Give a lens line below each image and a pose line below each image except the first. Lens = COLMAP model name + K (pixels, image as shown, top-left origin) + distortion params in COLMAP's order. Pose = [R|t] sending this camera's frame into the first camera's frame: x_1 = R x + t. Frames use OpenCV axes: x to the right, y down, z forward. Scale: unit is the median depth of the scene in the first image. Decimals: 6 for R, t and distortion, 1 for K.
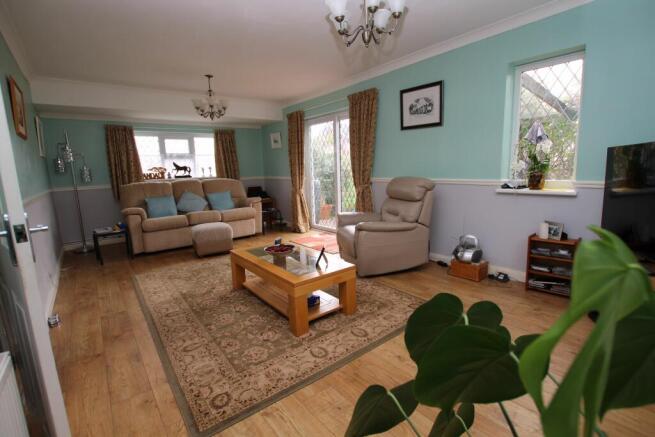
lens RADIAL K [[306.4, 0, 328.1], [0, 306.4, 215.6], [0, 0, 1]] dist [-0.012743, 0.000030]
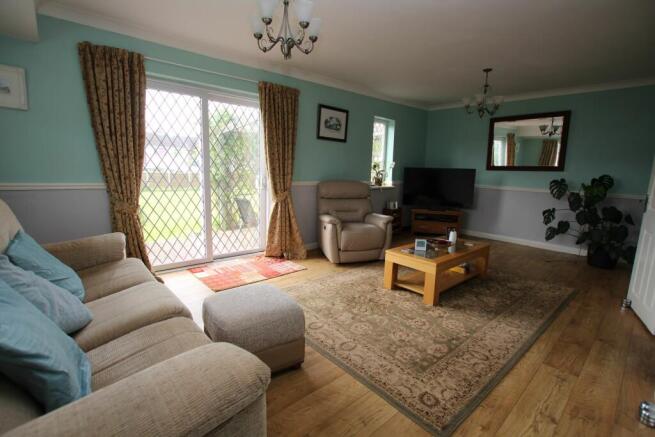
lens RADIAL K [[306.4, 0, 327.8], [0, 306.4, 217.3], [0, 0, 1]] dist [-0.012743, 0.000030]
pose [[-0.062205, -0.134367, 0.988977, -0.973680], [0.125372, 0.981995, 0.141304, -0.158134], [-0.990158, 0.132780, -0.044239, 1.112371]]
